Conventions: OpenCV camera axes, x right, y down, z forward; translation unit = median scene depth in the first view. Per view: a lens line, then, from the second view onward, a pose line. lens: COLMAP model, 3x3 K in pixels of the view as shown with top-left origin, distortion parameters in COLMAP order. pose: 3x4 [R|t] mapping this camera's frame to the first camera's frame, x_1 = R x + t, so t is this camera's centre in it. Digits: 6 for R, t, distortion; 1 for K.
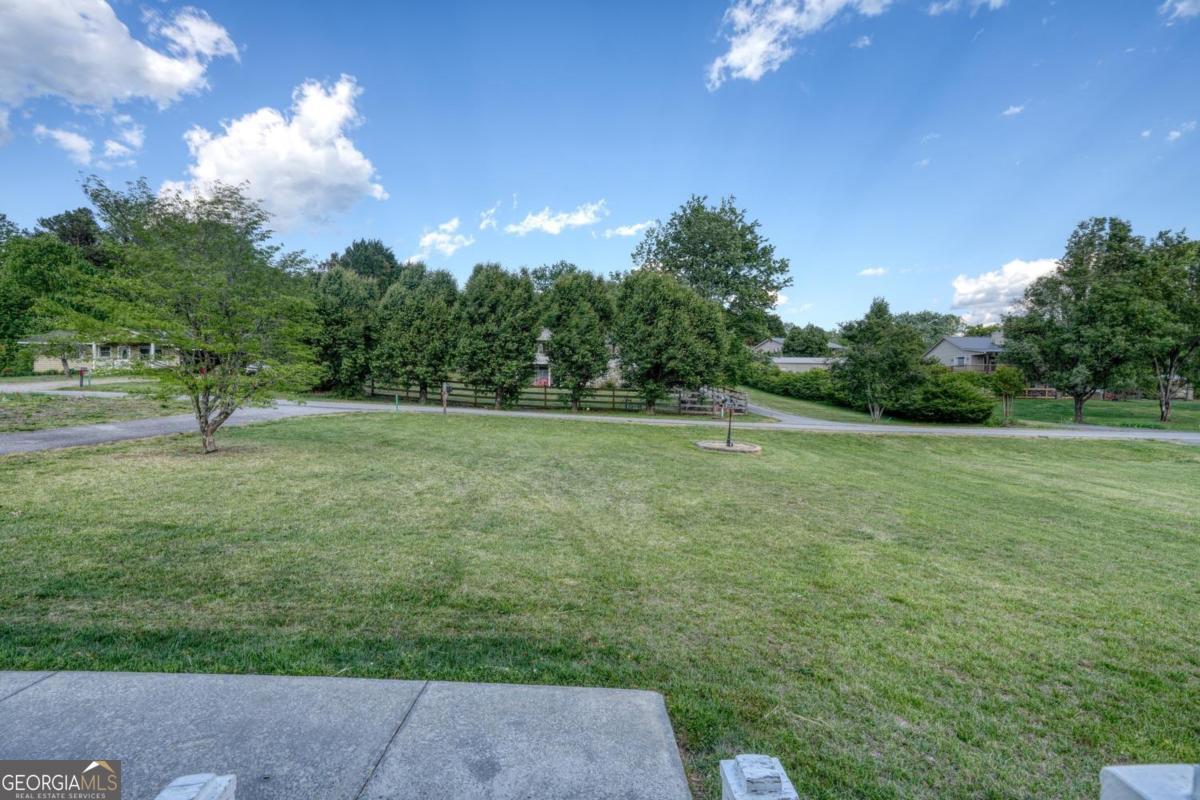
lens RADIAL K [[506.4, 0, 599.9], [0, 506.4, 396.8], [0, 0, 1]] dist [-0.000120, -0.000131]
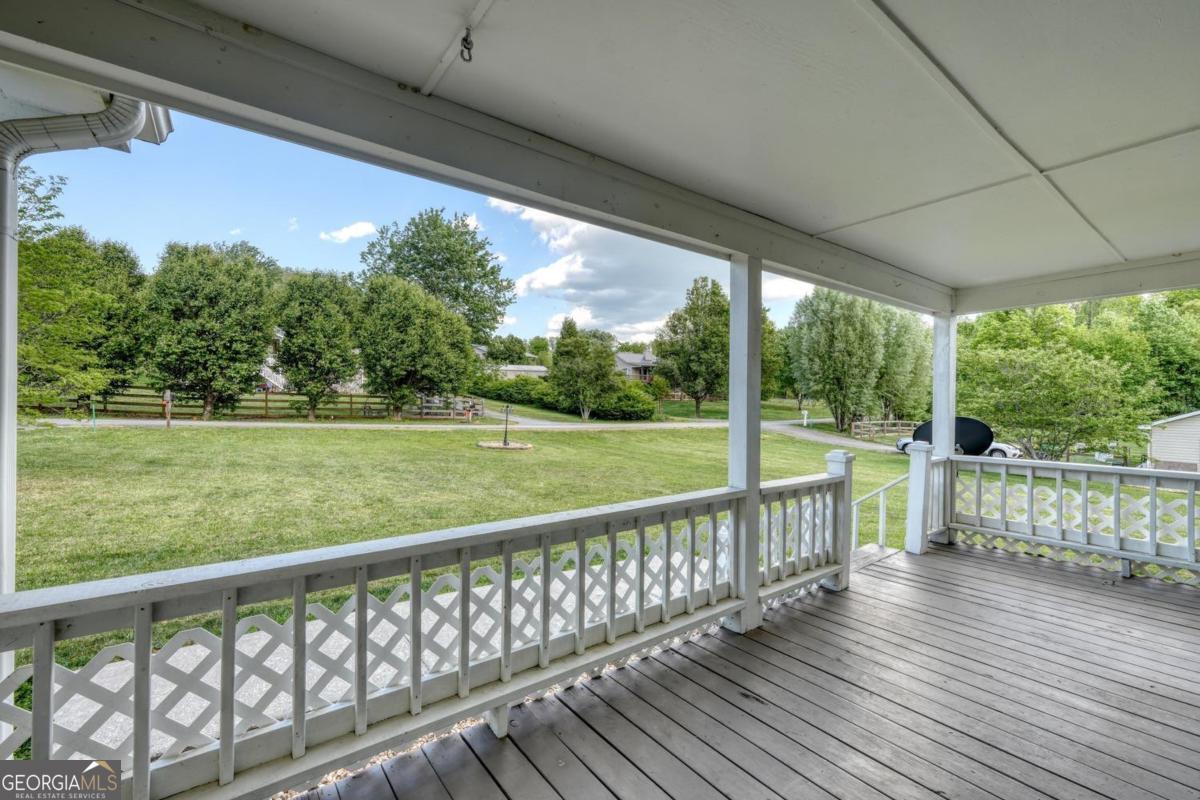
lens RADIAL K [[506.7, 0, 600.0], [0, 506.7, 400.0], [0, 0, 1]] dist [-0.000360, 0.001049]
pose [[0.826505, -0.008052, 0.562872, -0.133680], [0.008106, 0.999964, 0.002403, -0.005254], [-0.562871, 0.002576, 0.826541, -0.057942]]
